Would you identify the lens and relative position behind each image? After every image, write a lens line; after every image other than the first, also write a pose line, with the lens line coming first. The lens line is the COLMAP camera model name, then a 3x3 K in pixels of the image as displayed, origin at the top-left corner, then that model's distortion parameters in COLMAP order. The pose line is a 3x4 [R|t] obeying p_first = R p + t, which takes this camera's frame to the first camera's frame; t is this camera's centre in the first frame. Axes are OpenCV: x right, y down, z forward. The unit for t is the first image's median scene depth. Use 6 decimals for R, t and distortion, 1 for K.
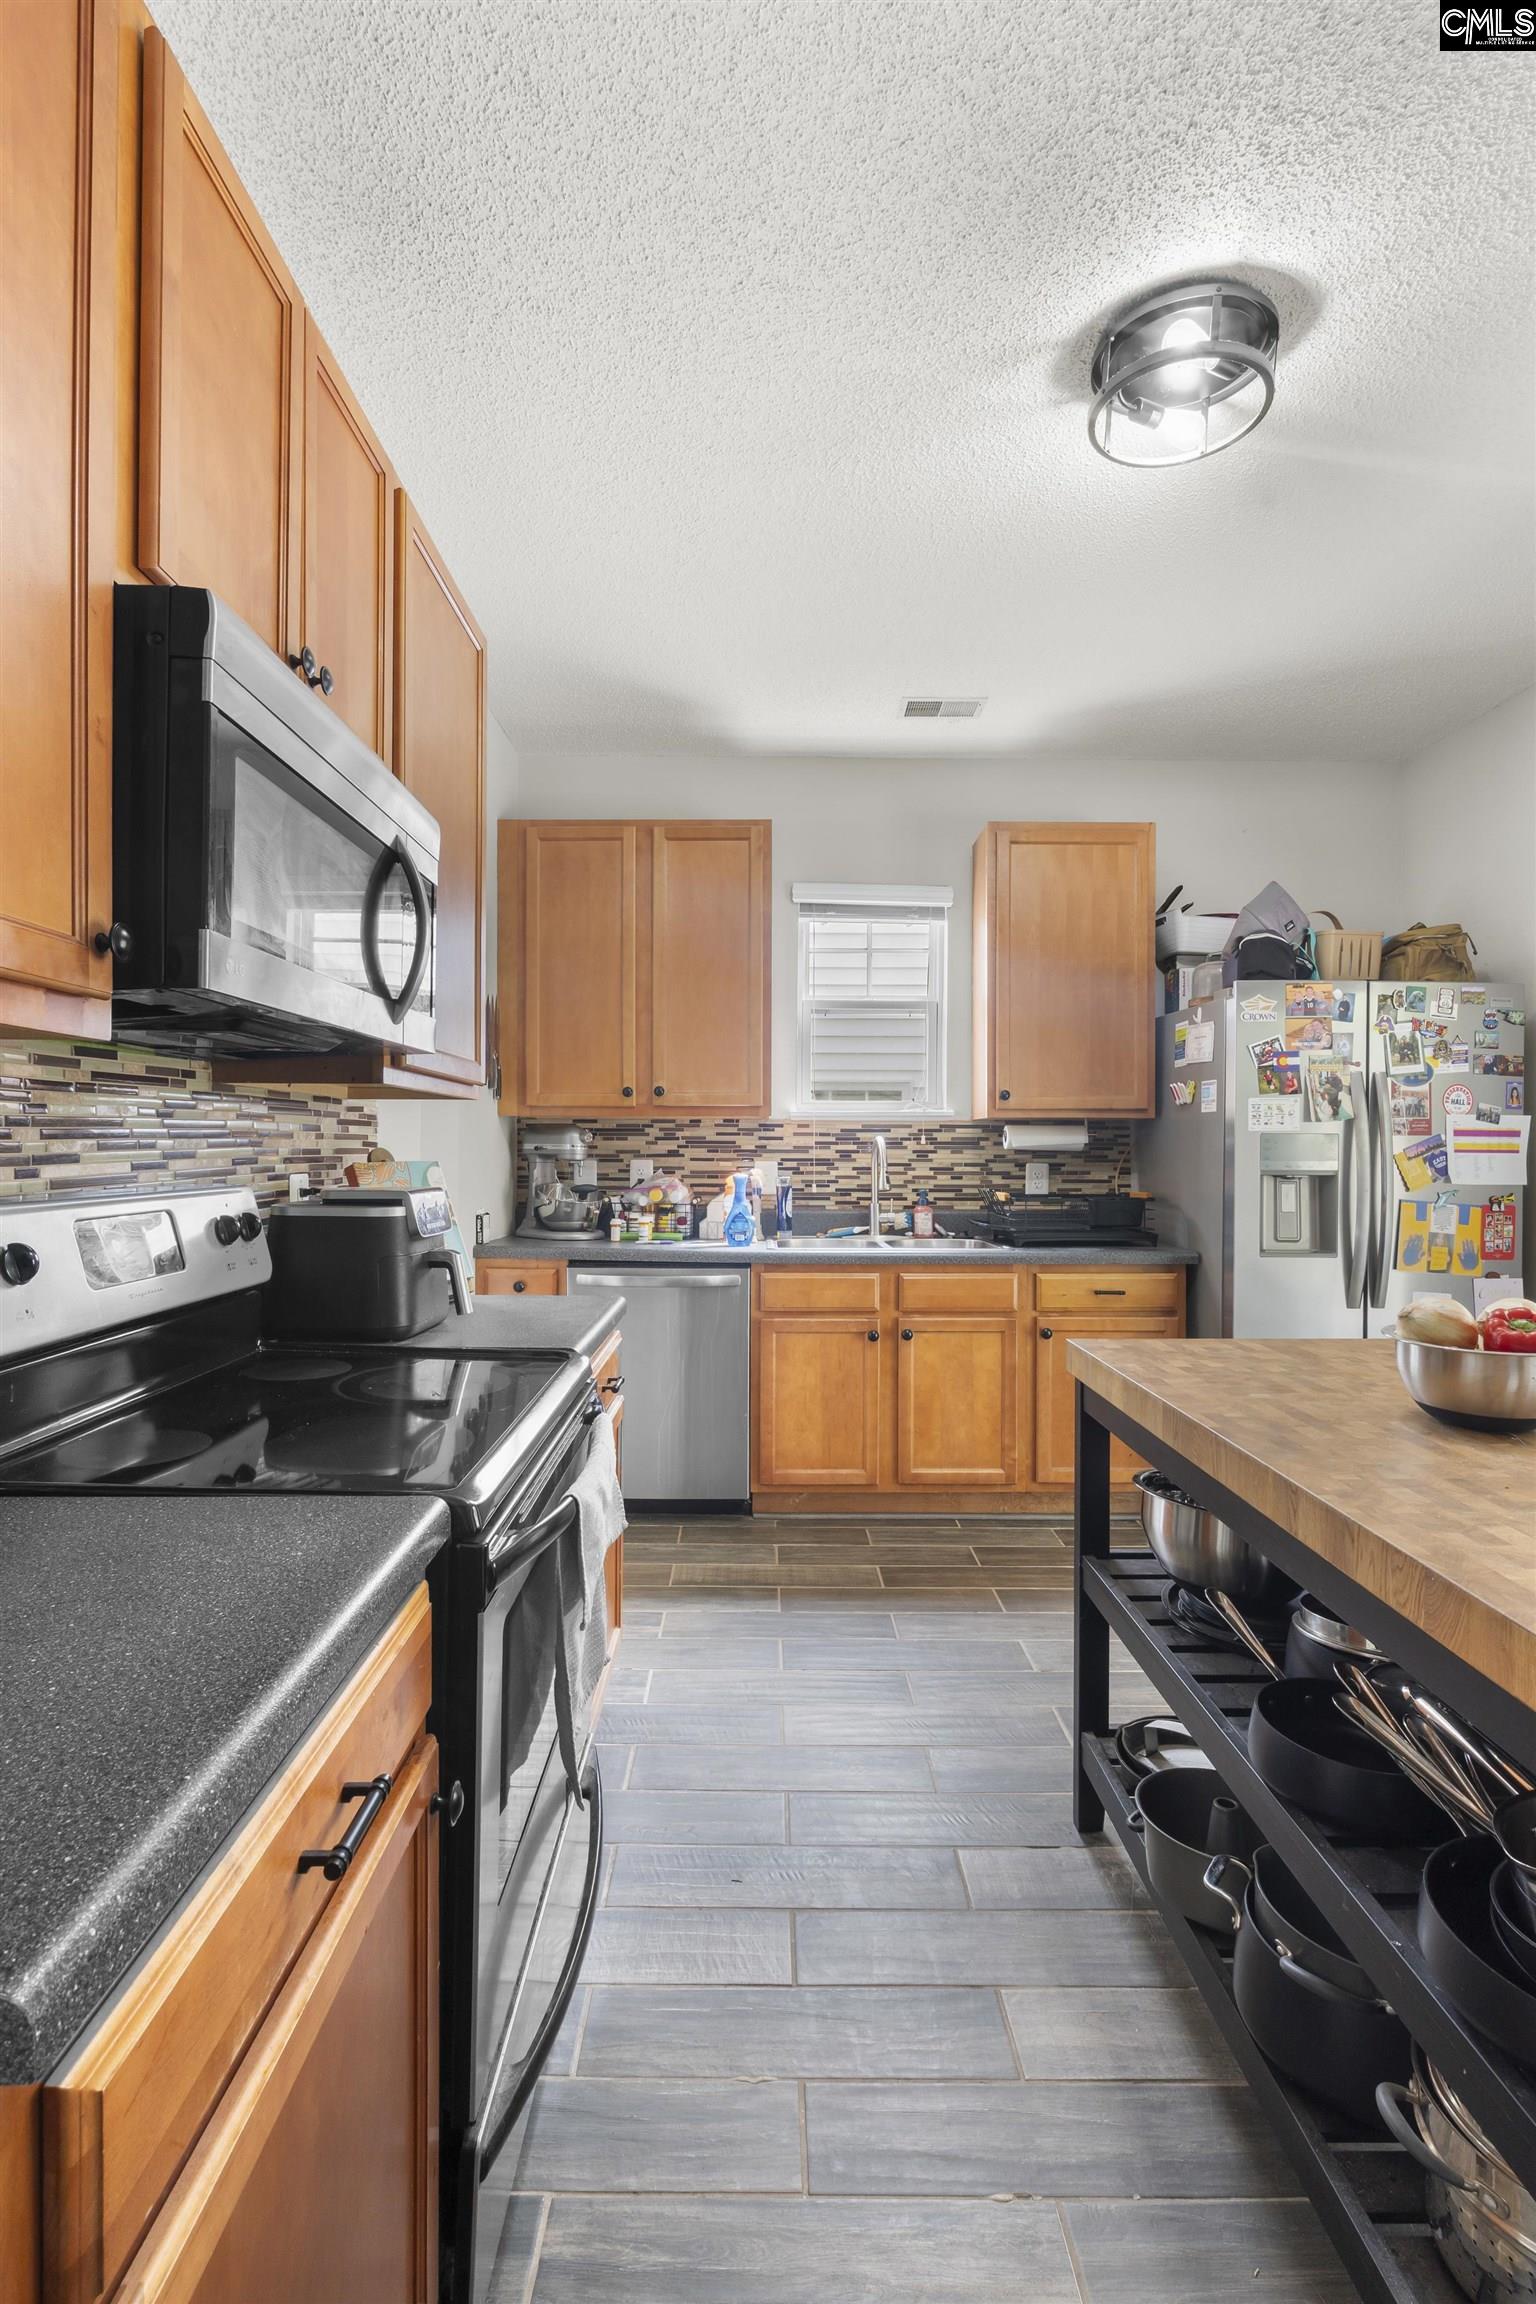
lens RADIAL K [[1058.6, 0, 761.7], [0, 1058.6, 1154.3], [0, 0, 1]] dist [-0.005646, 0.000263]
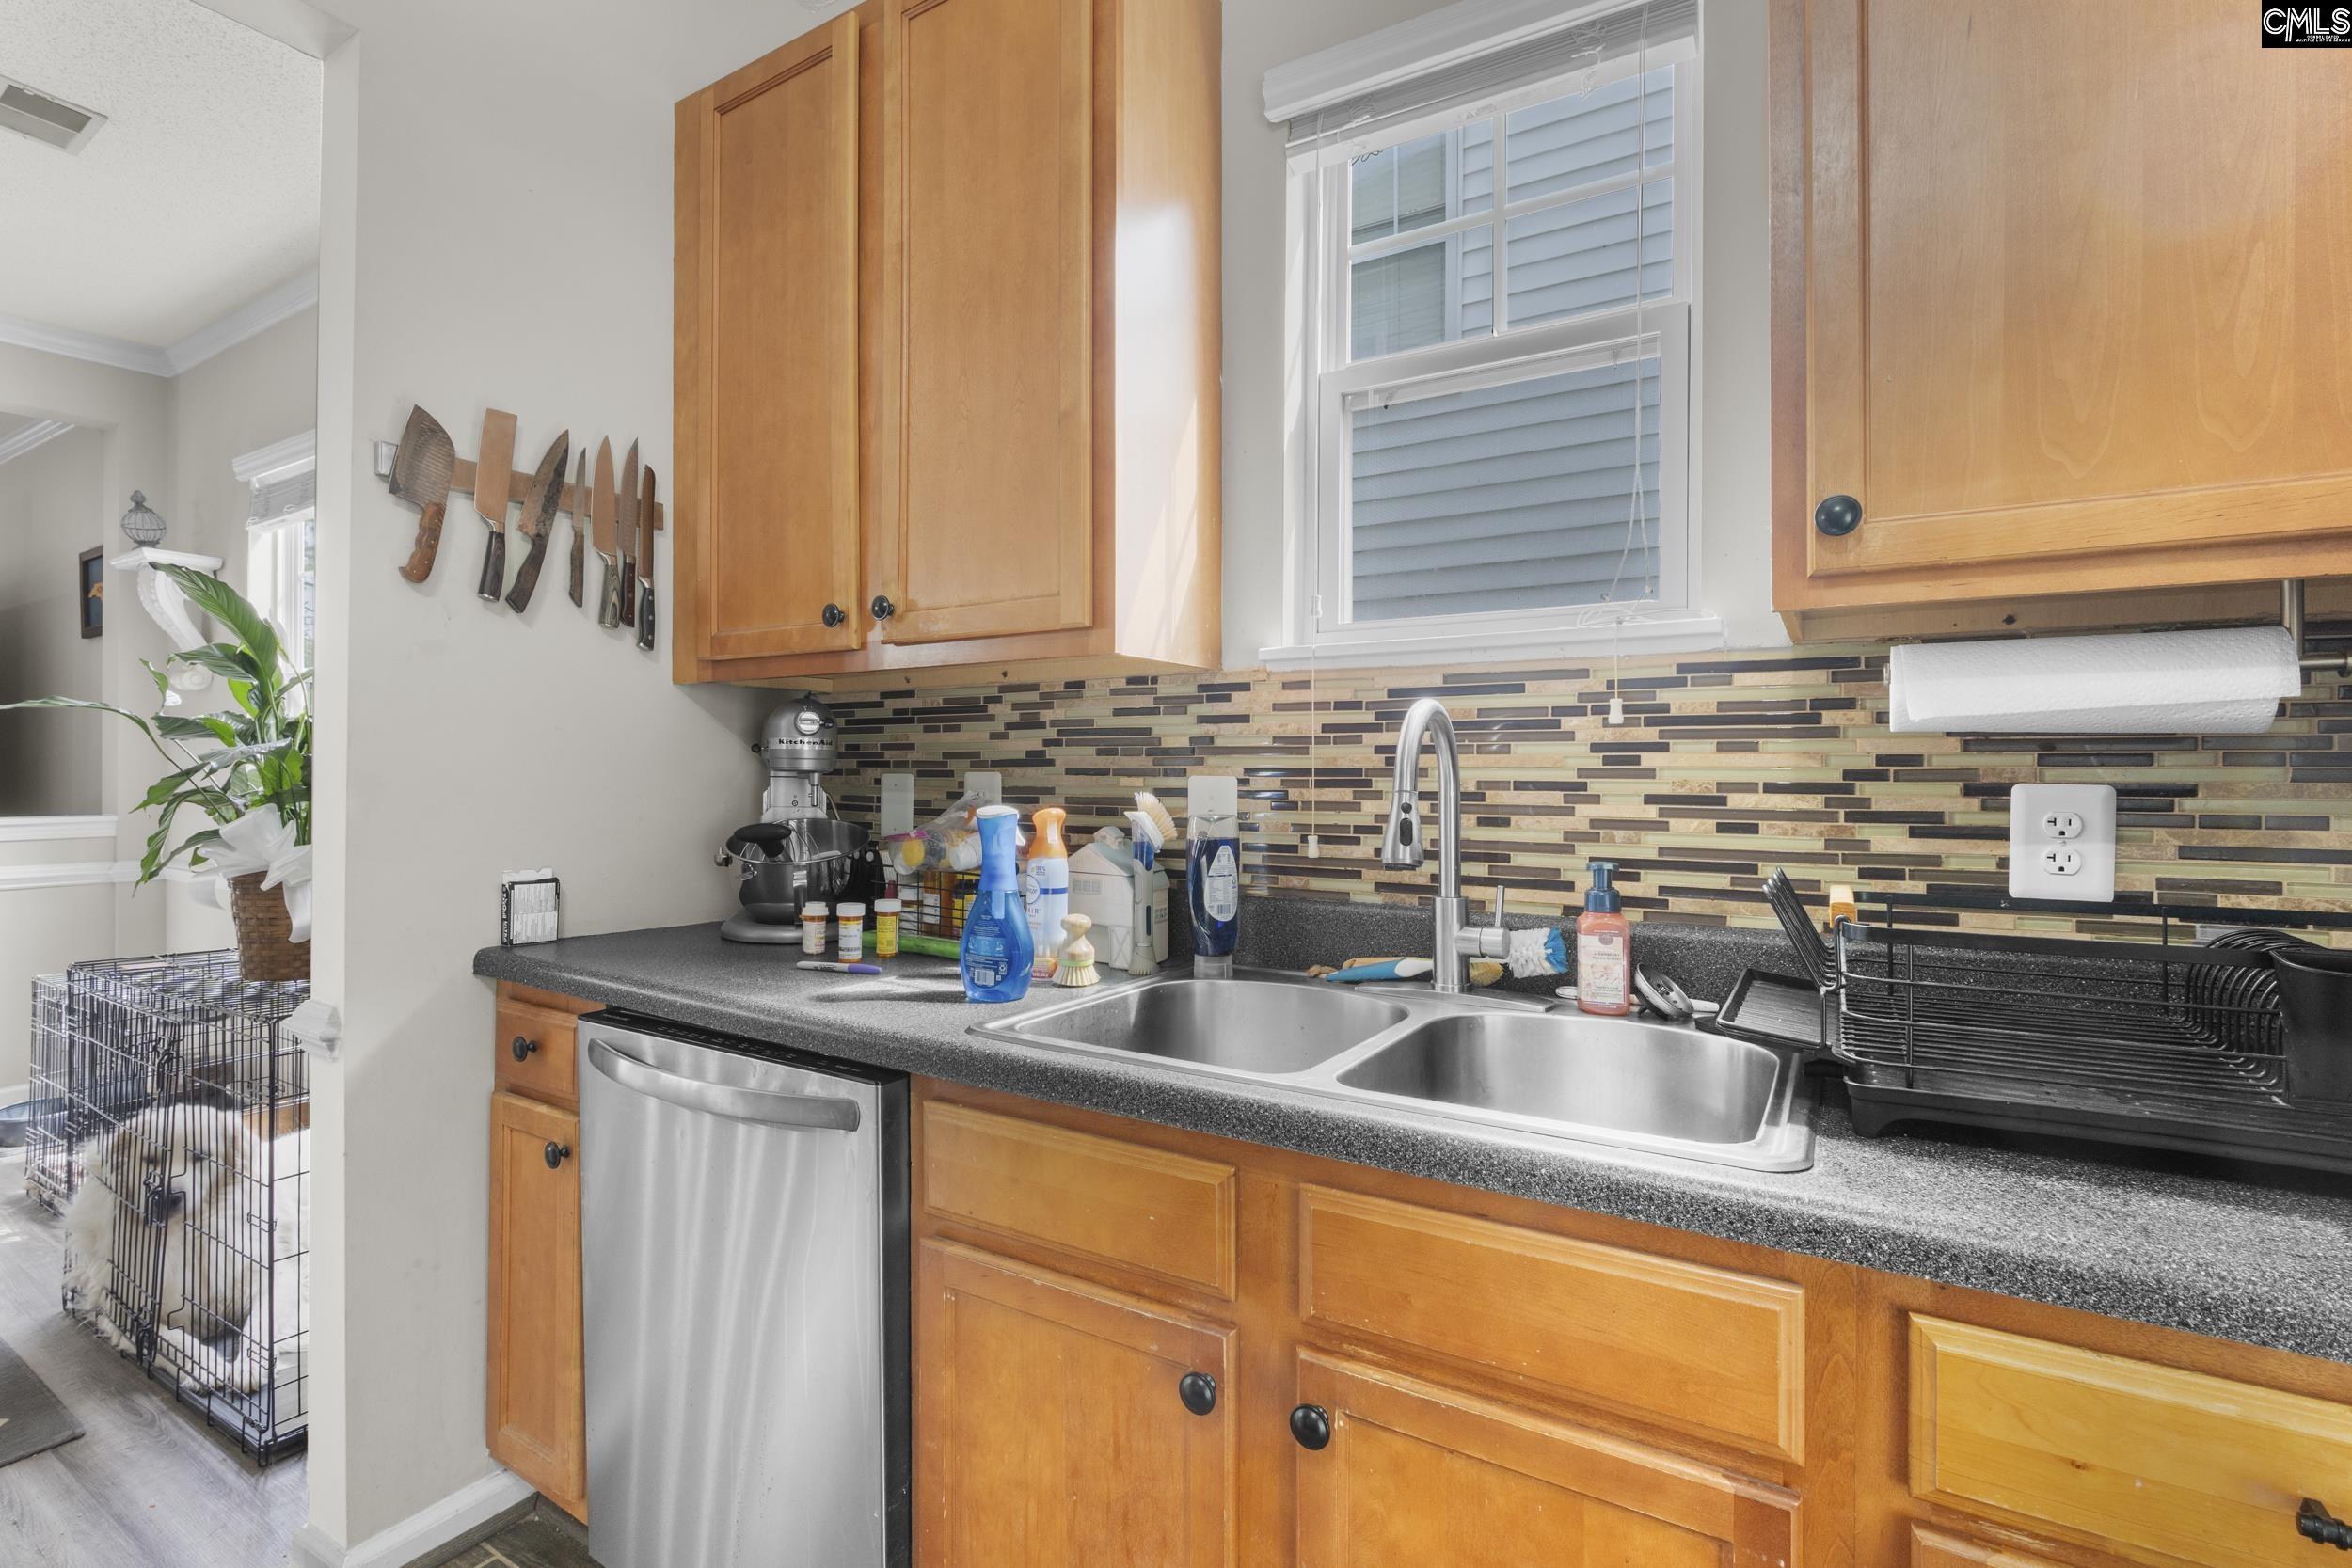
lens RADIAL K [[1080.6, 0, 1181.4], [0, 1080.6, 767.1], [0, 0, 1]] dist [-0.005646, 0.000263]
pose [[0.846943, -0.003608, -0.531671, 0.215865], [-0.001667, 0.999954, -0.009442, 0.007227], [0.531681, 0.008883, 0.846898, 0.640603]]
